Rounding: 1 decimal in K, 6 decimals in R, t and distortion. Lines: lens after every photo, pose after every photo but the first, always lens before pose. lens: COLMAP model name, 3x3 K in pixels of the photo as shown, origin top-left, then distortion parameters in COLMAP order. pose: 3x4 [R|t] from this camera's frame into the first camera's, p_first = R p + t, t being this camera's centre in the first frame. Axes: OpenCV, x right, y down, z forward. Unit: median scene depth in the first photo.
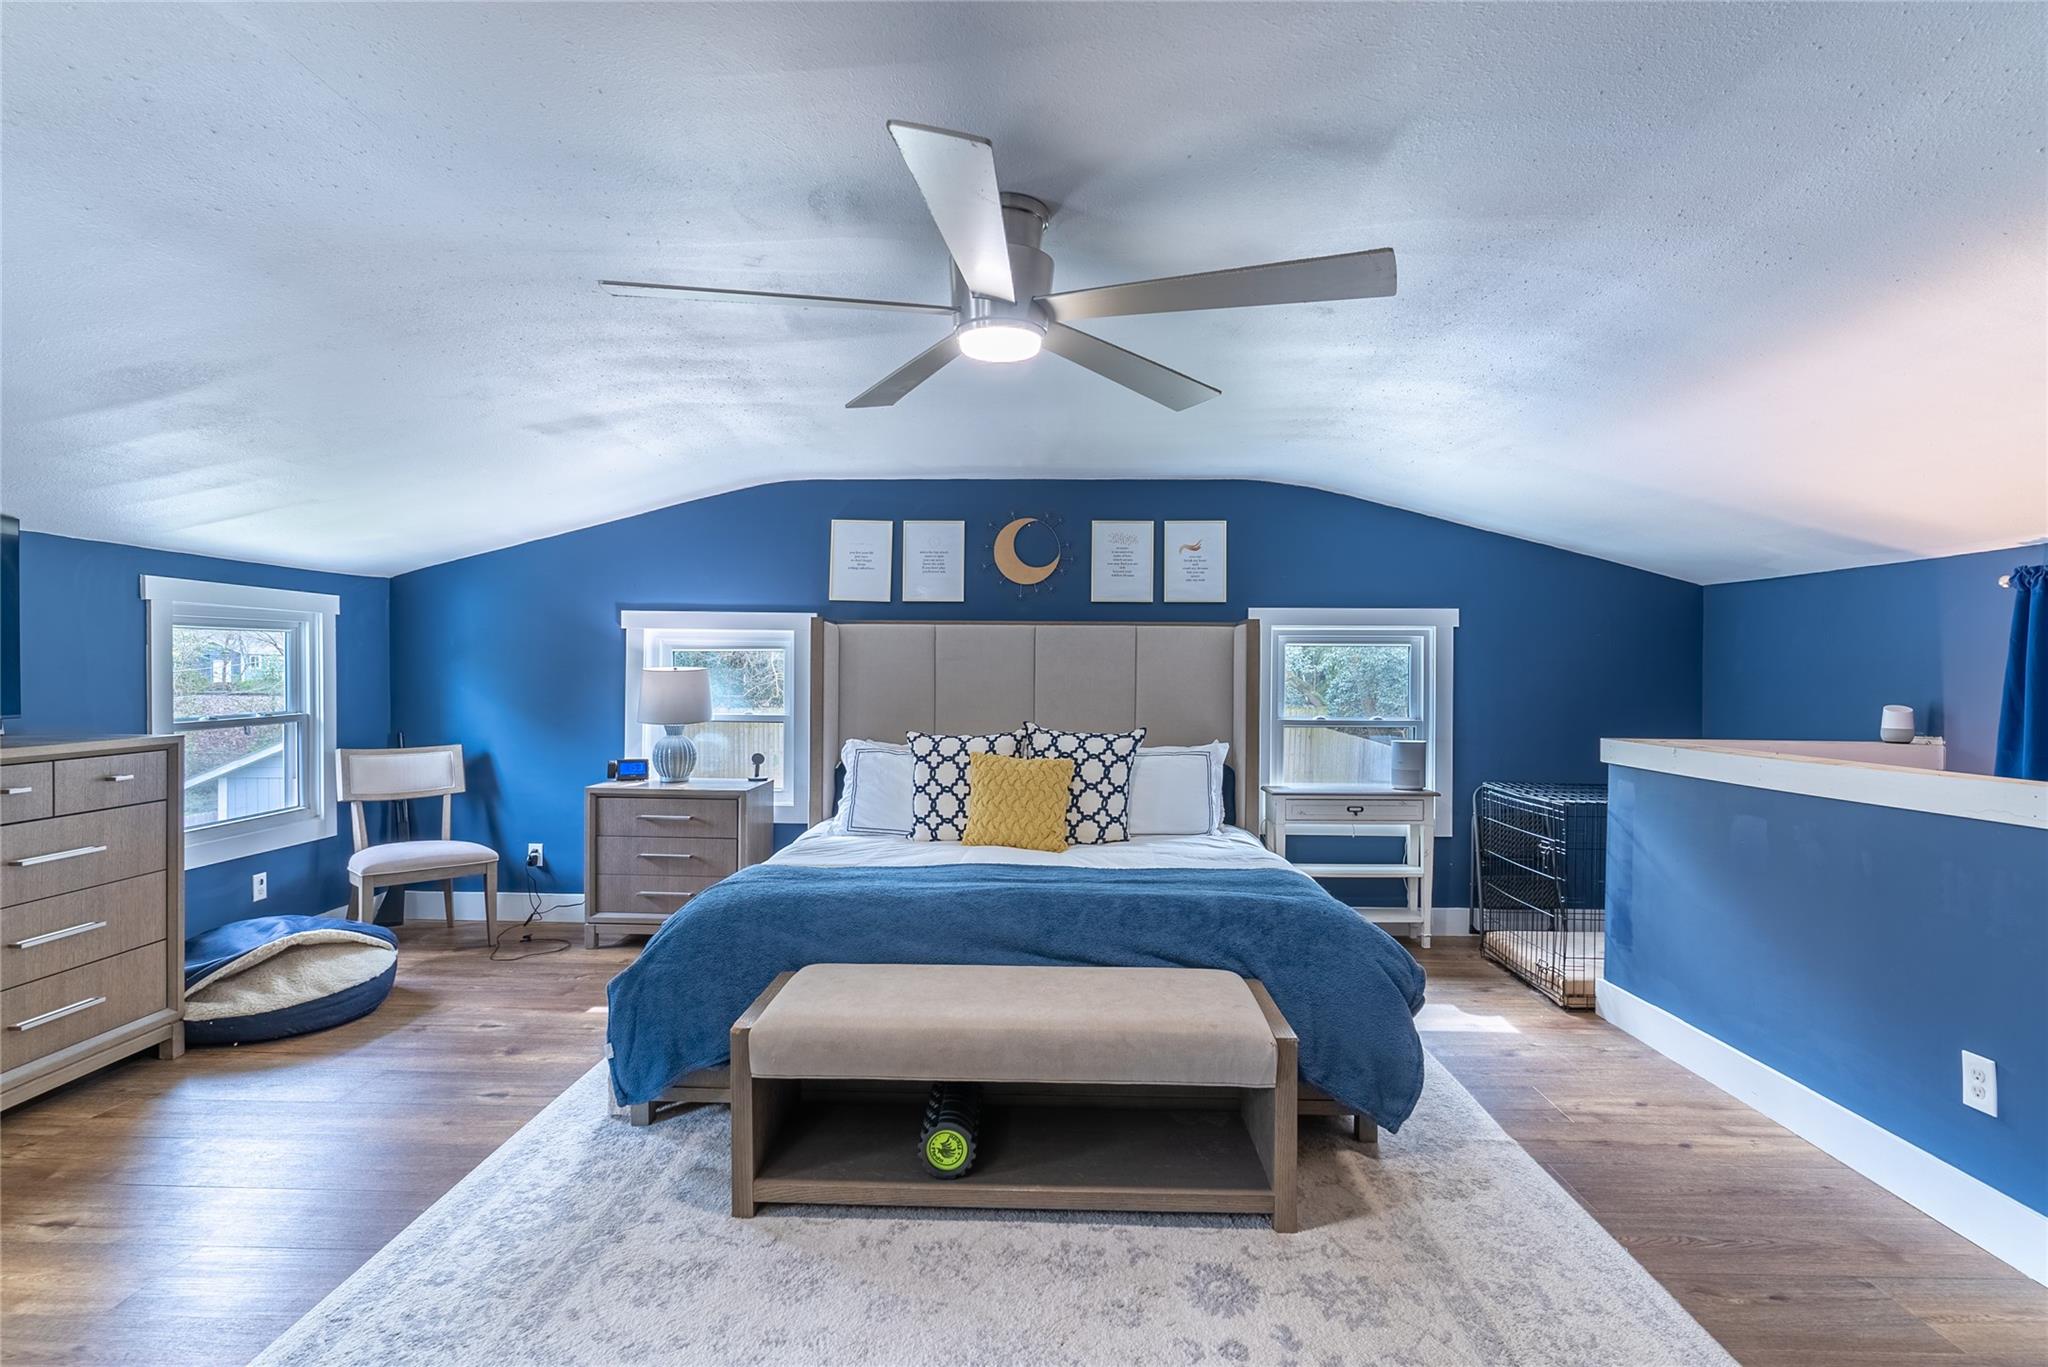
lens RADIAL K [[984.4, 0, 1031.9], [0, 984.4, 681.5], [0, 0, 1]] dist [-0.001429, 0.000307]
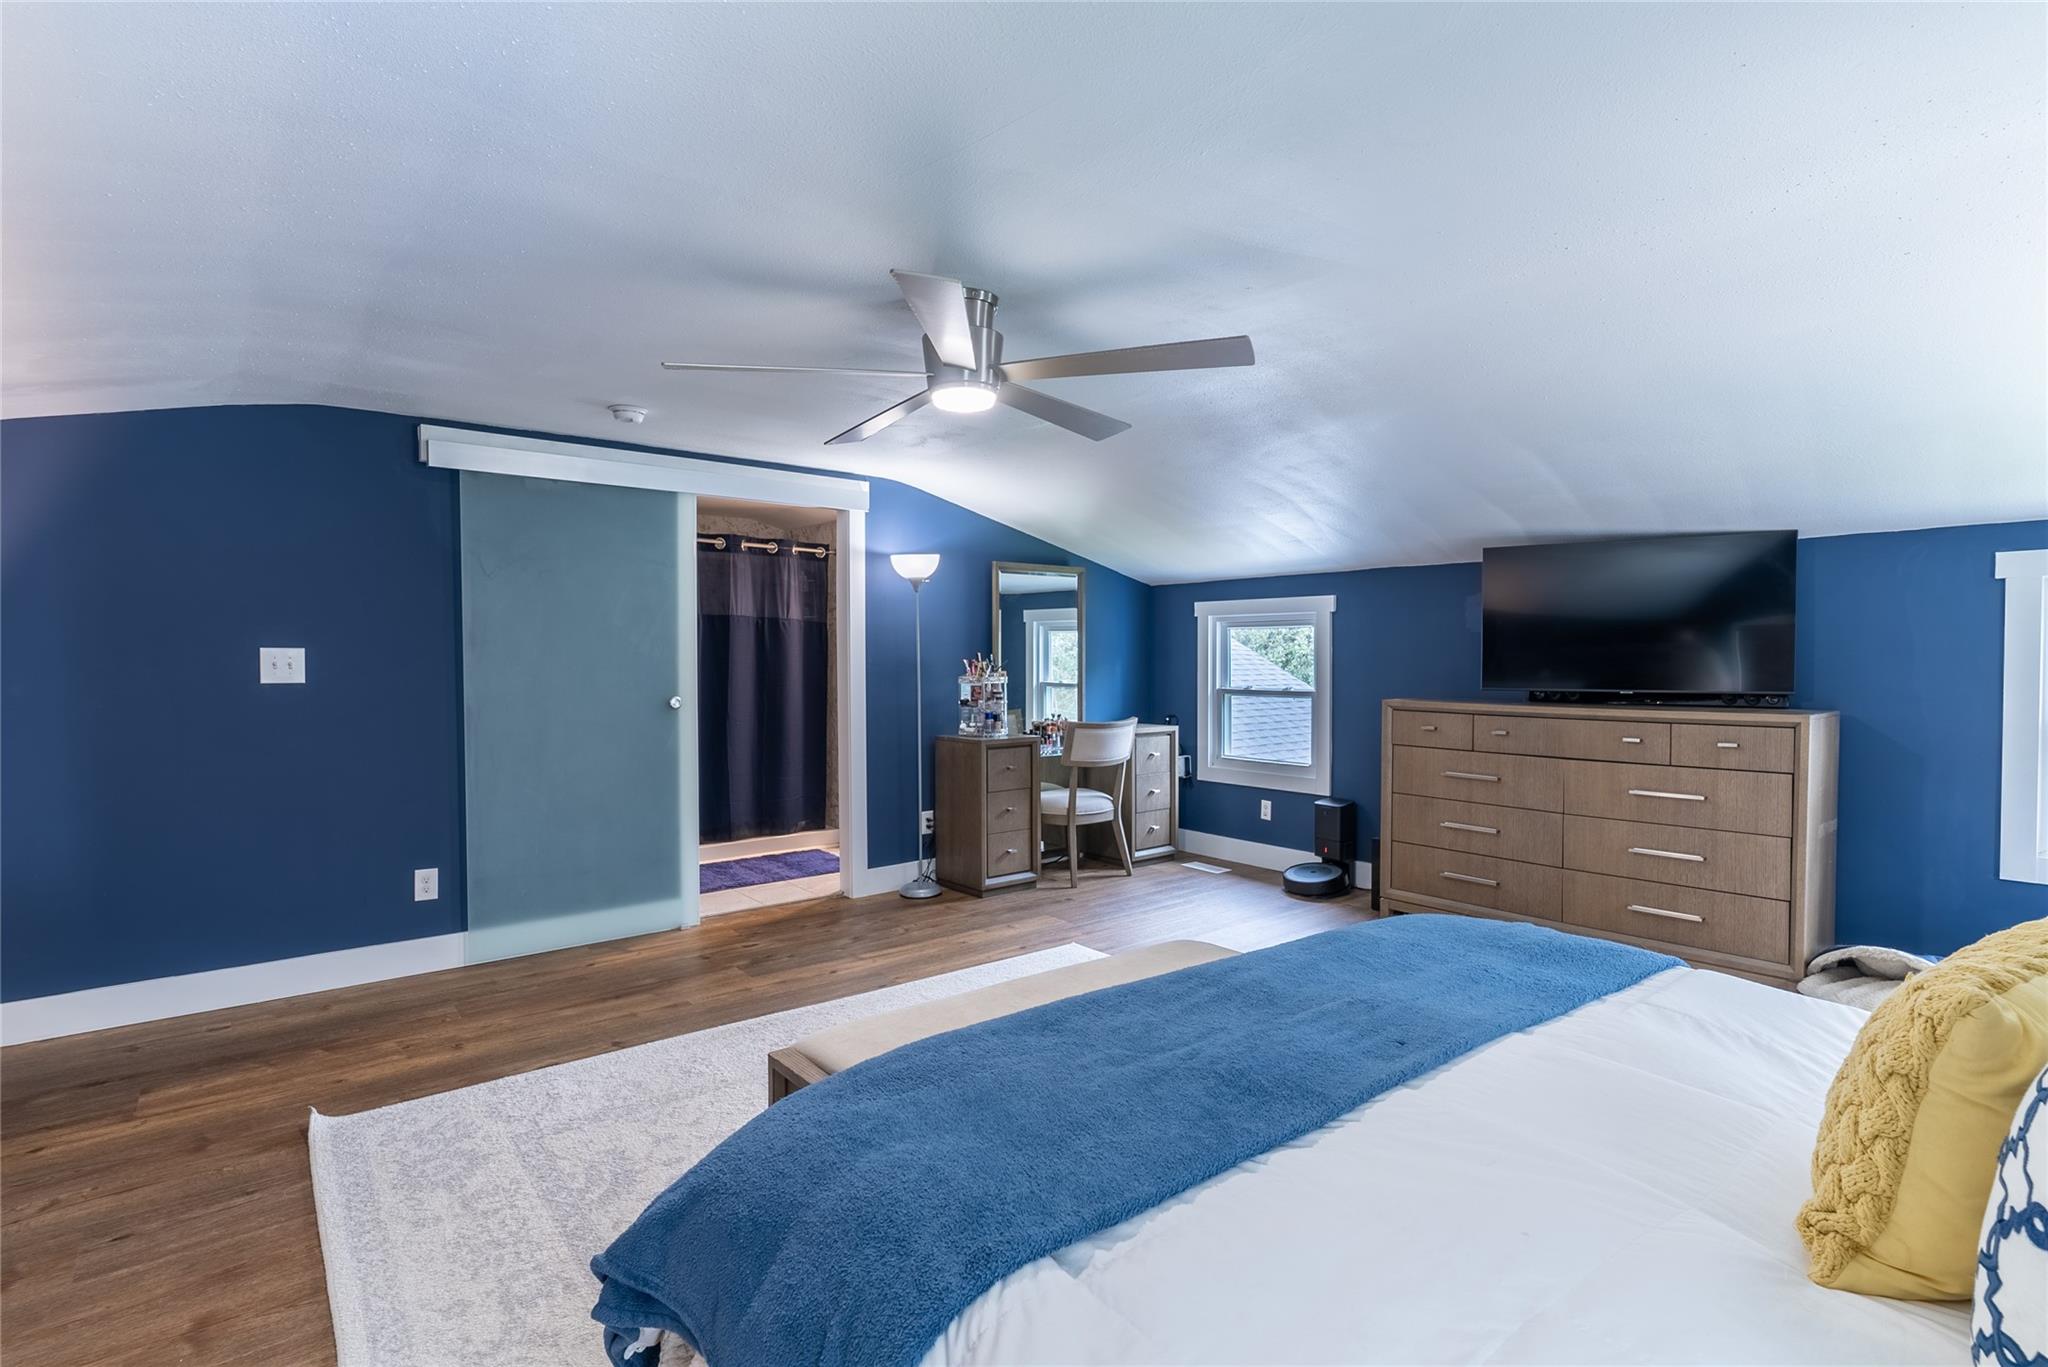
lens RADIAL K [[984.4, 0, 1011.3], [0, 984.4, 683.4], [0, 0, 1]] dist [-0.001429, 0.000307]
pose [[-0.774074, 0.009302, -0.633027, 0.367107], [-0.009697, 0.999601, 0.026547, 0.001307], [0.633021, 0.026687, -0.773675, 1.008622]]
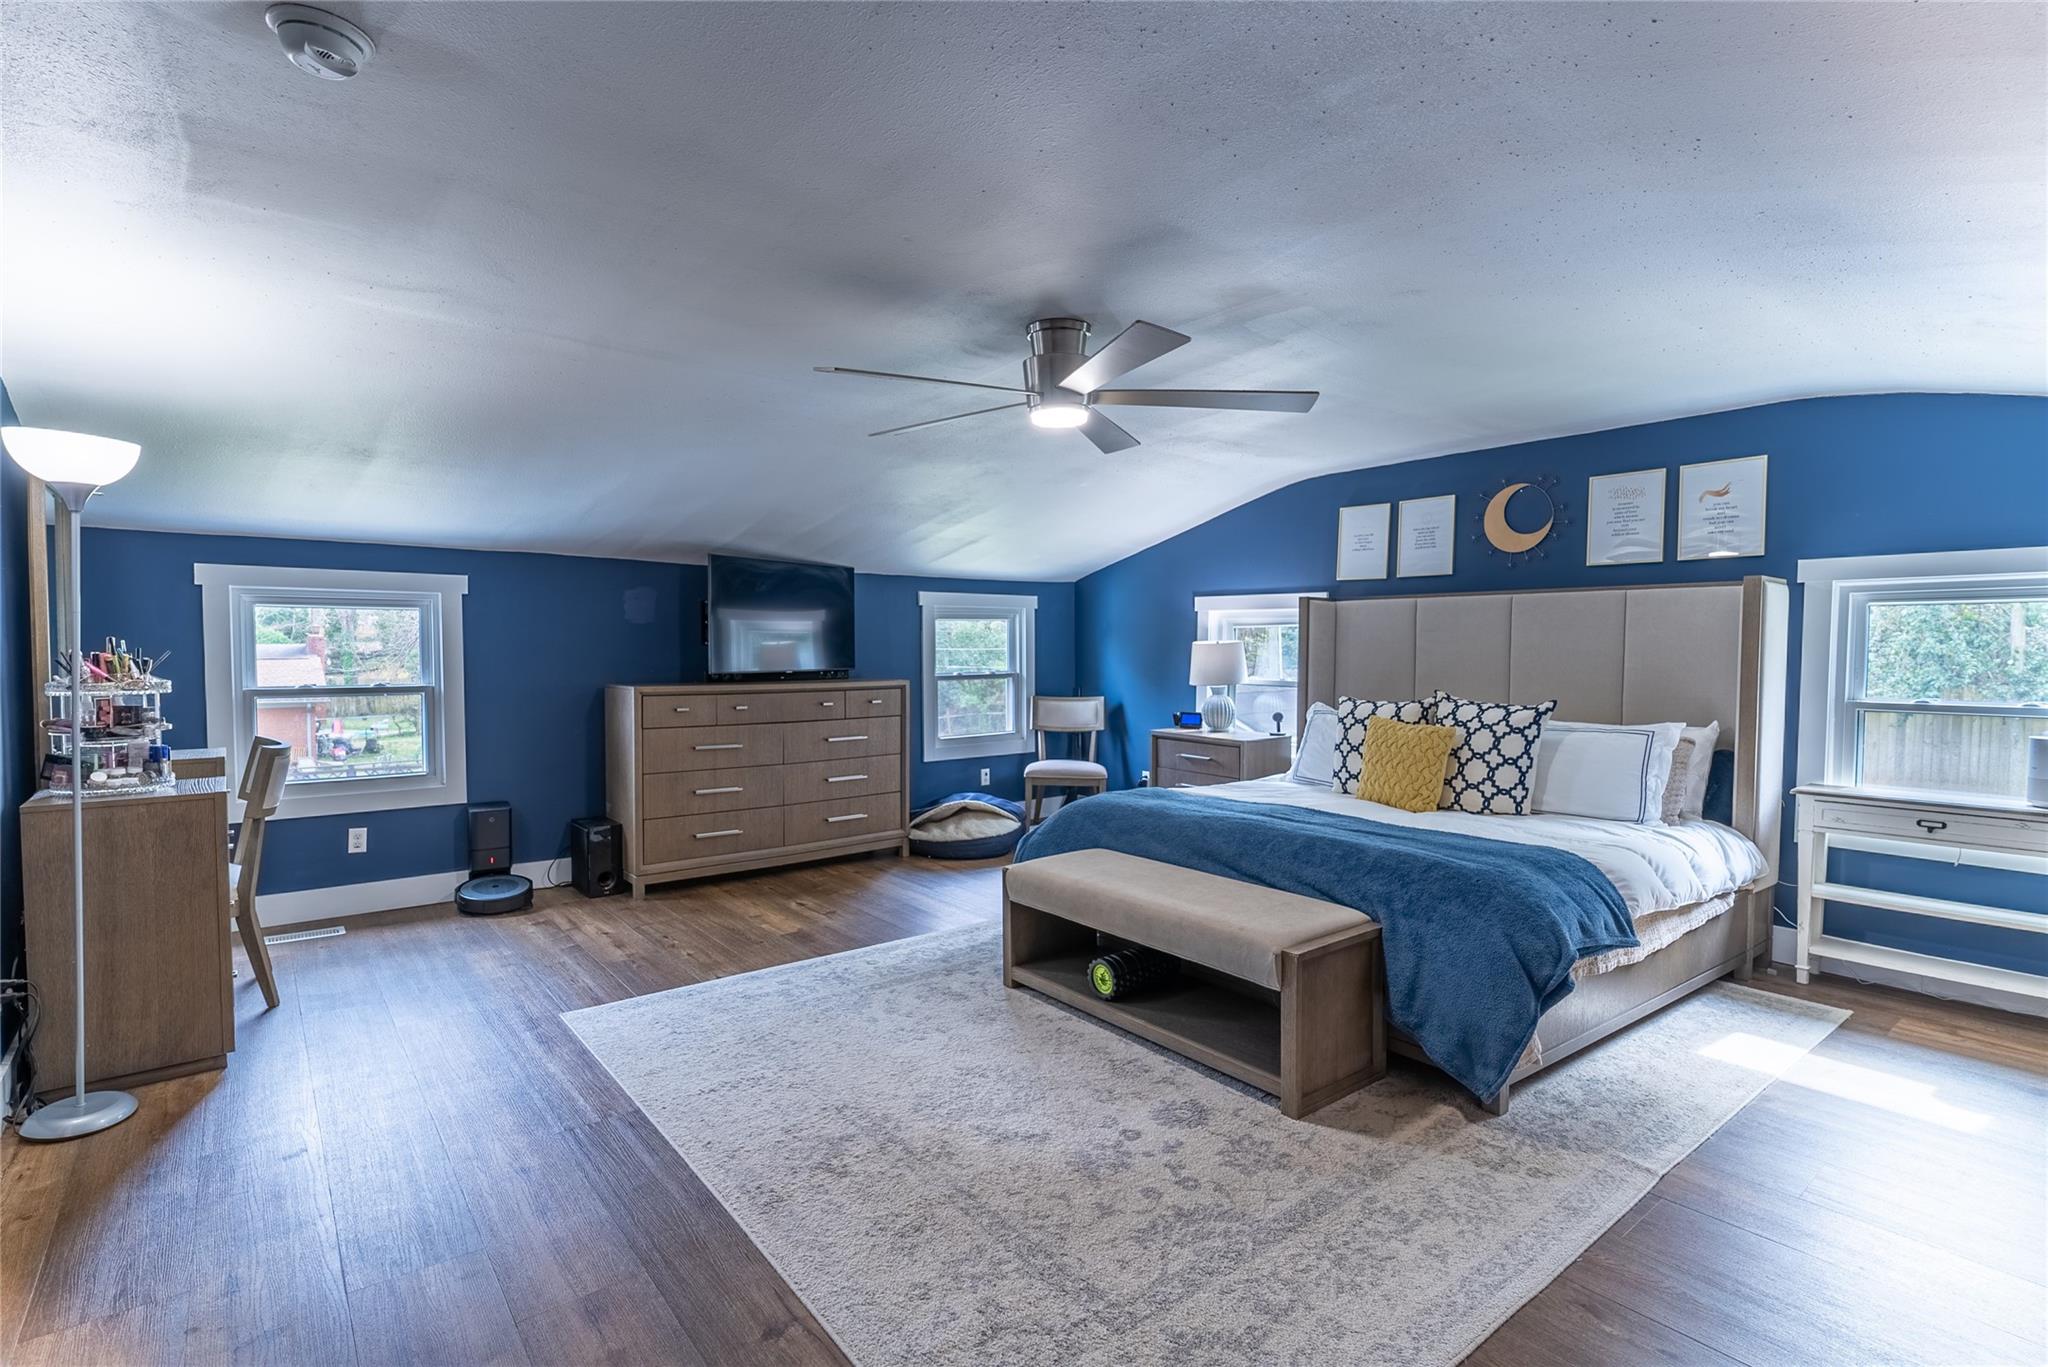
lens RADIAL K [[984.4, 0, 1027.5], [0, 984.4, 677.1], [0, 0, 1]] dist [-0.001429, 0.000307]
pose [[0.640119, 0.019029, -0.768040, 0.527050], [-0.004066, 0.999763, 0.021382, 0.006889], [0.768265, -0.010564, 0.640045, 0.008921]]
